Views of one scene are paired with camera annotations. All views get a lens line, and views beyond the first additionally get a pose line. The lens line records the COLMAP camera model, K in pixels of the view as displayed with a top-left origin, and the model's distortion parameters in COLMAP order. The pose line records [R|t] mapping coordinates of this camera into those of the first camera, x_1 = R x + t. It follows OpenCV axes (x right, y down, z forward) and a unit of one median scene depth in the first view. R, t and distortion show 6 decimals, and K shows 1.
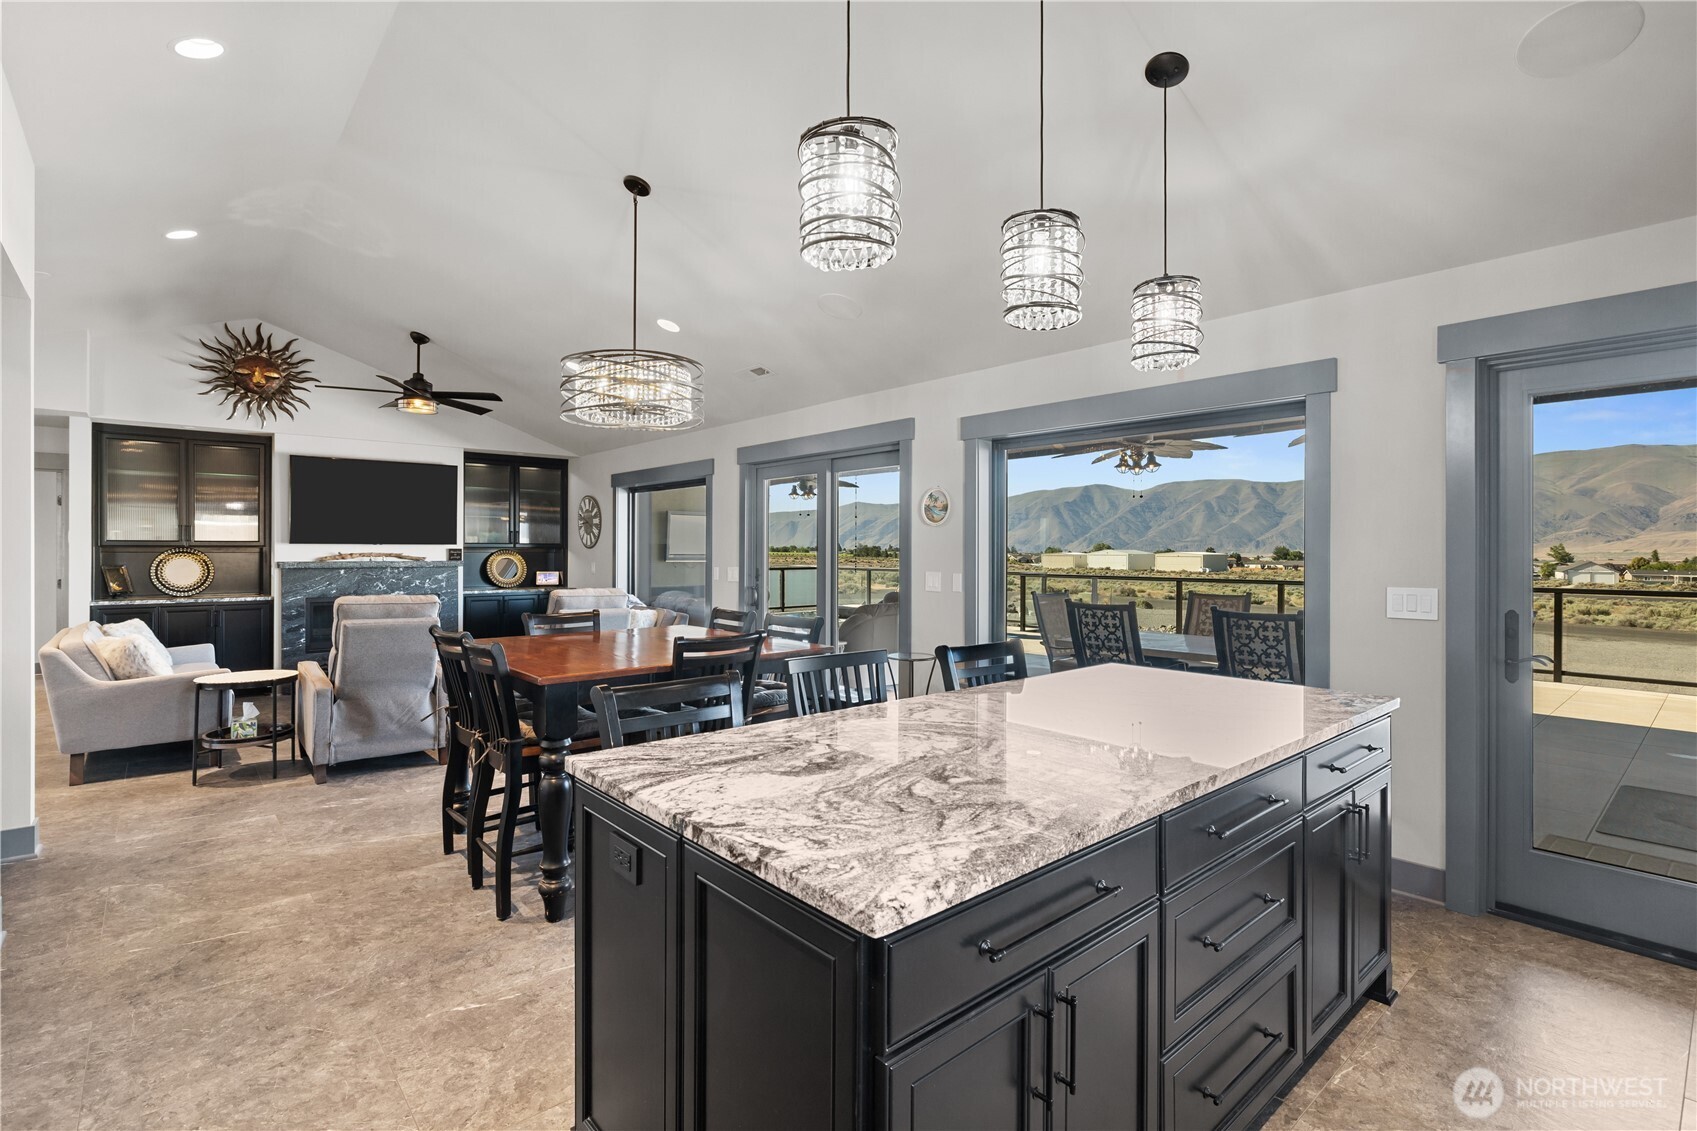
lens RADIAL K [[791.3, 0, 842.5], [0, 791.3, 548.1], [0, 0, 1]] dist [-0.002137, 0.000032]
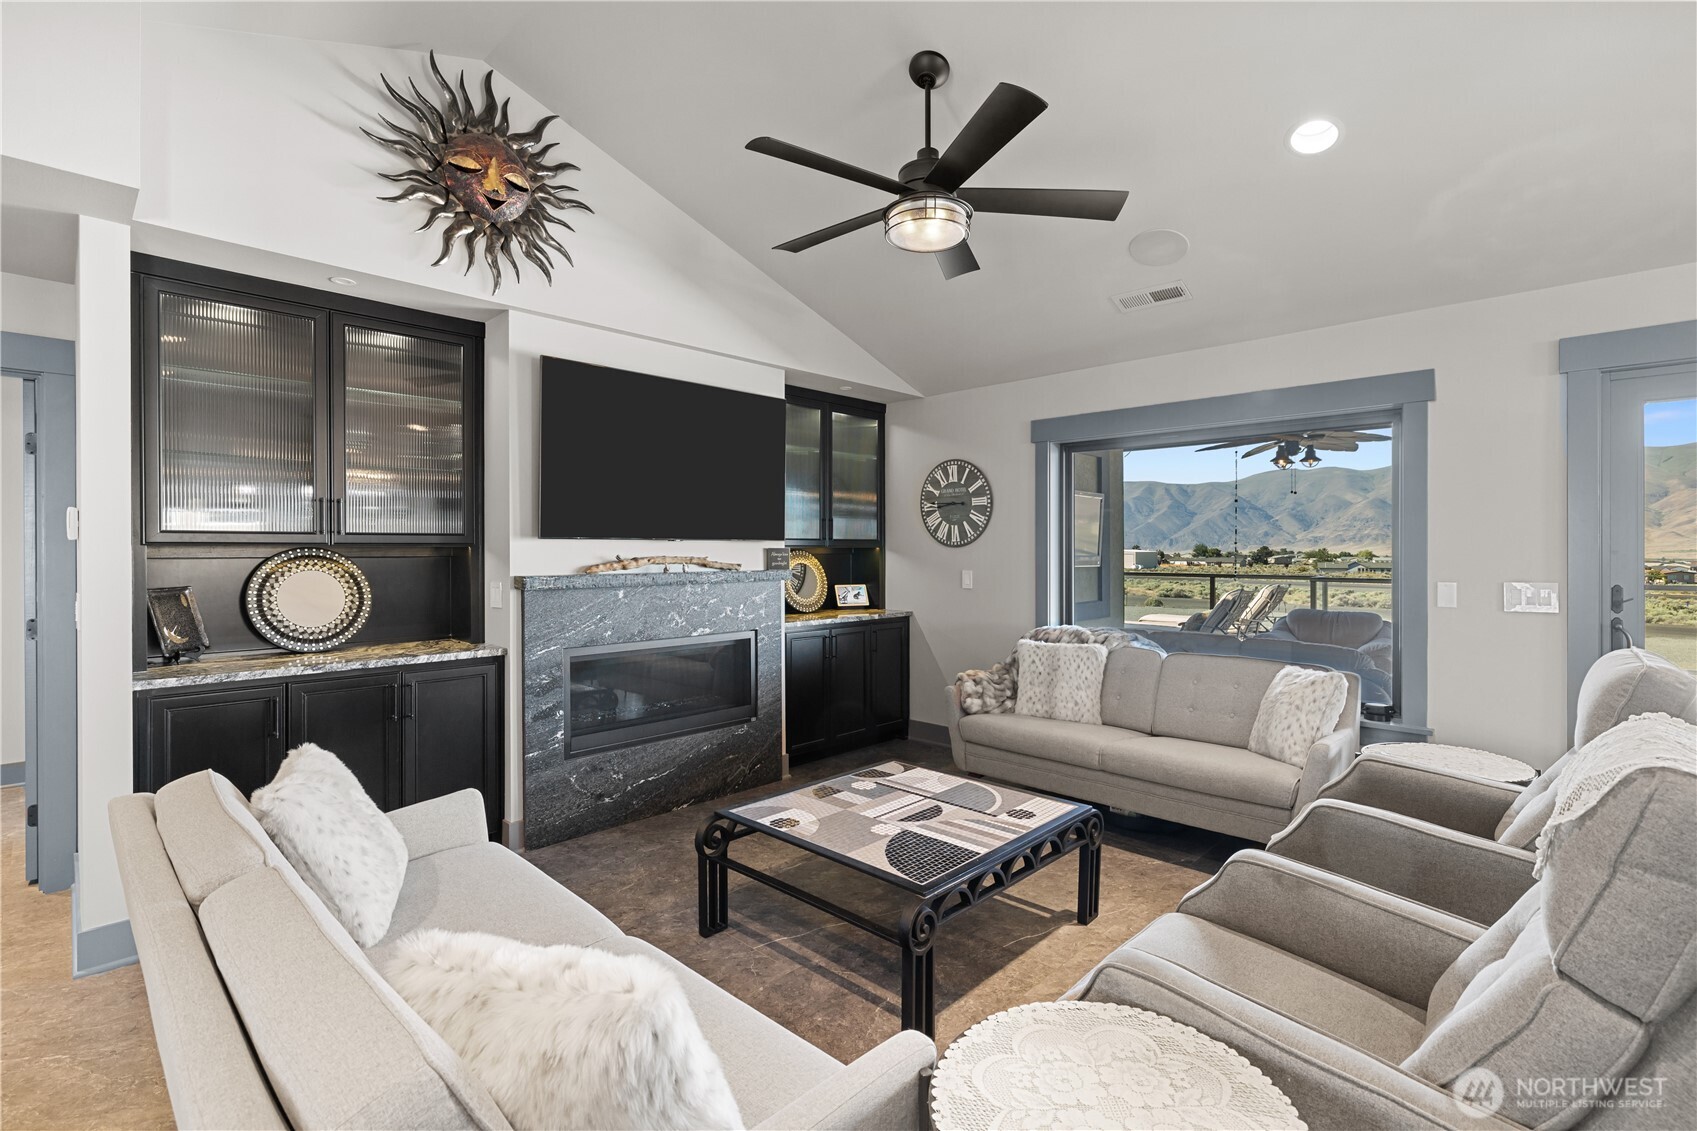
lens RADIAL K [[768.7, 0, 845.4], [0, 768.7, 553.0], [0, 0, 1]] dist [-0.000910, -0.000216]
pose [[0.995525, -0.003633, 0.094424, -0.553458], [0.002865, 0.999962, 0.008258, -0.000310], [-0.094450, -0.007951, 0.995498, 0.506871]]
